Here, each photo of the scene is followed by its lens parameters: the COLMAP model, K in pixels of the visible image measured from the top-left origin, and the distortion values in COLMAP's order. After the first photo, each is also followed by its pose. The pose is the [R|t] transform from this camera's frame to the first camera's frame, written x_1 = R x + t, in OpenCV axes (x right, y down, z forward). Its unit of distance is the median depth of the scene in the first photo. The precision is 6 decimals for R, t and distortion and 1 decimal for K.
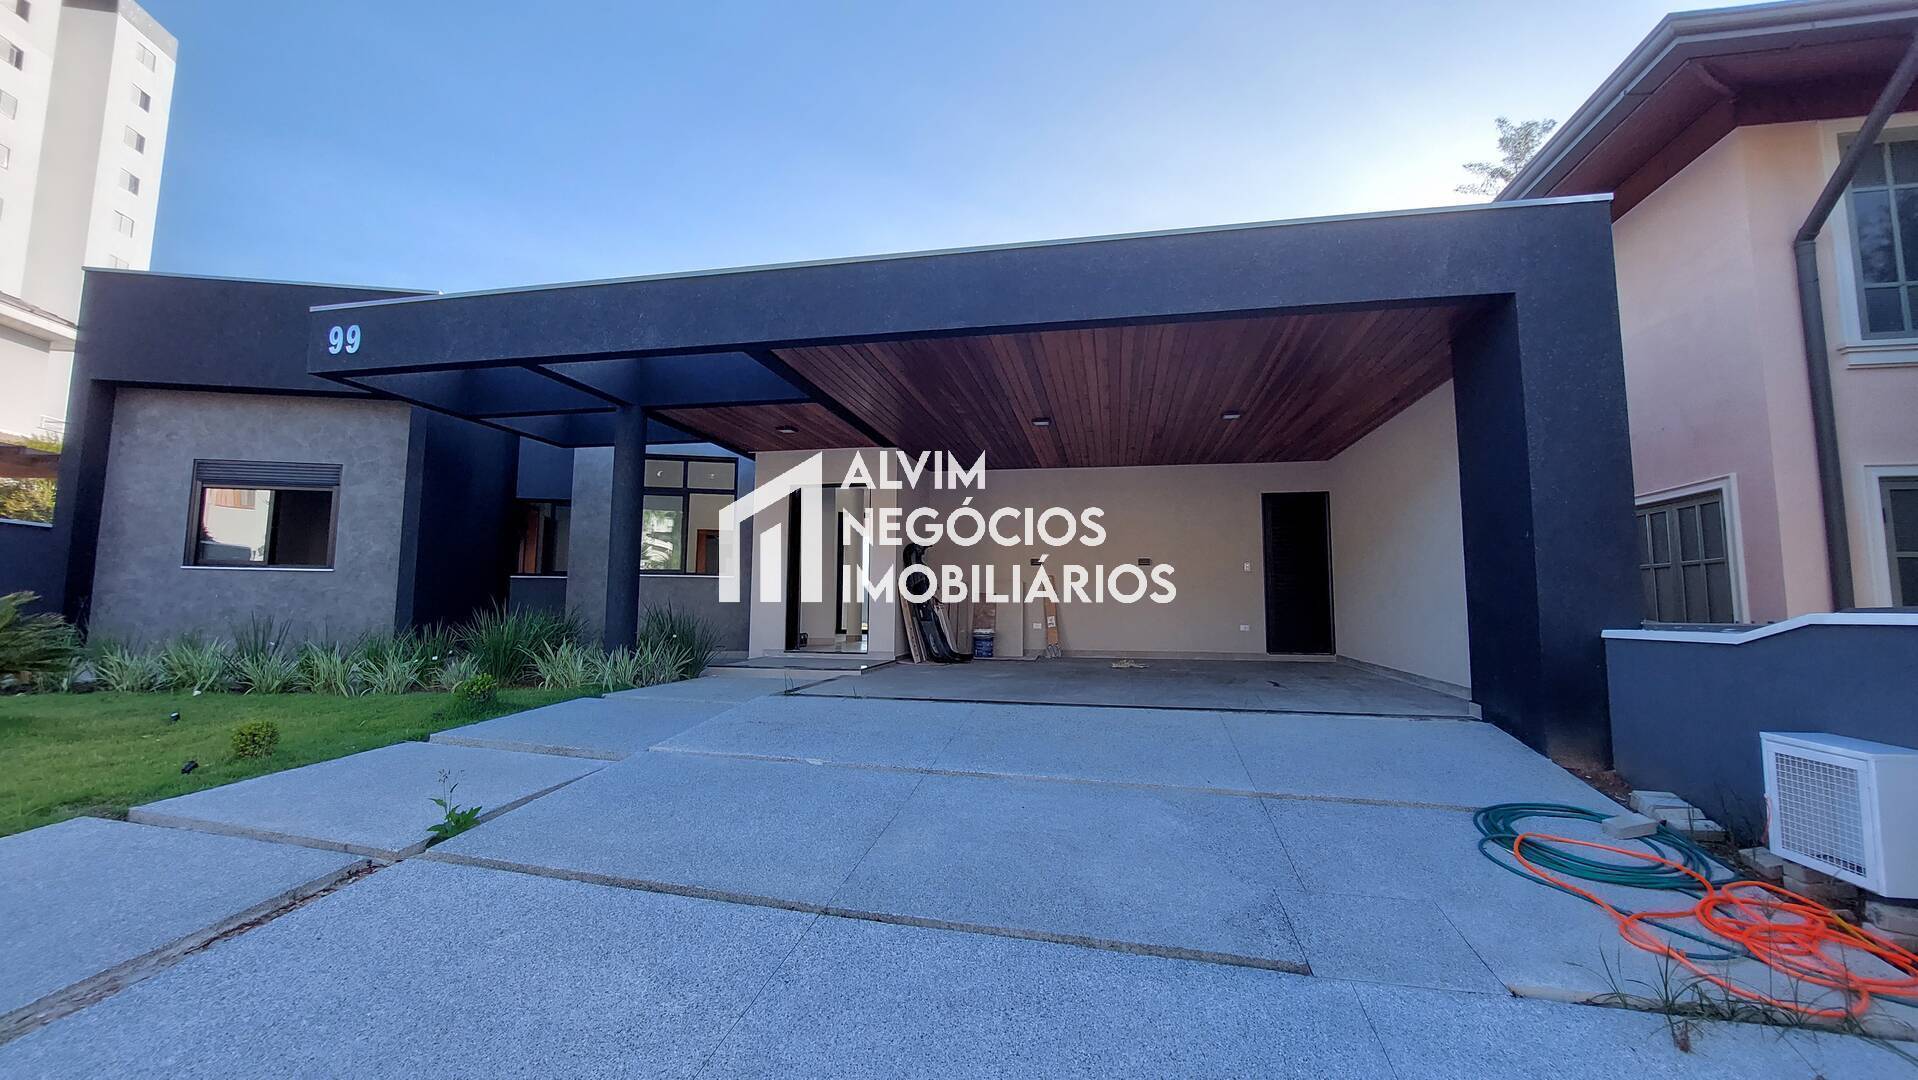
lens RADIAL K [[777.4, 0, 952.6], [0, 777.4, 534.9], [0, 0, 1]] dist [-0.016507, -0.000894]
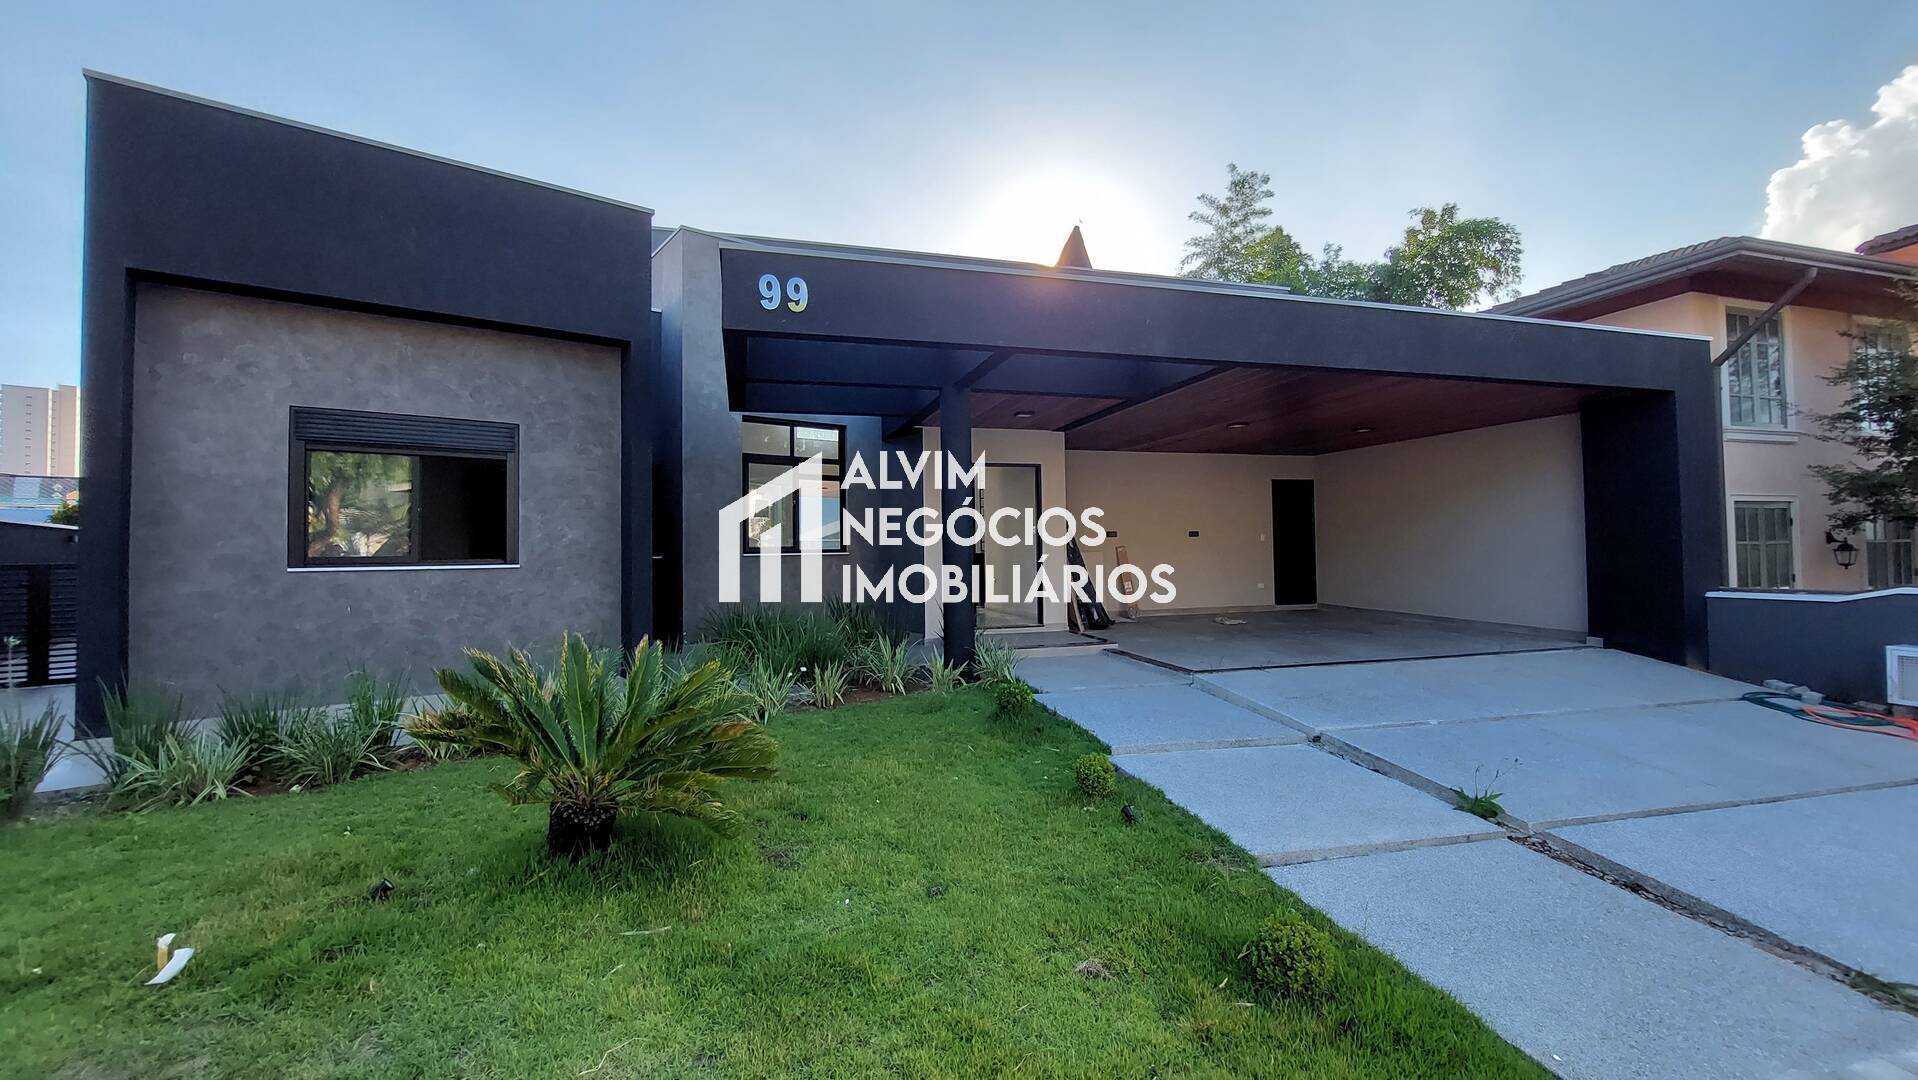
lens RADIAL K [[777.4, 0, 966.0], [0, 777.4, 530.2], [0, 0, 1]] dist [-0.016507, -0.000894]
pose [[0.887524, -0.008505, 0.460682, -0.781856], [-0.022224, 0.997876, 0.061239, -0.046049], [-0.460224, -0.064590, 0.885450, 0.133113]]
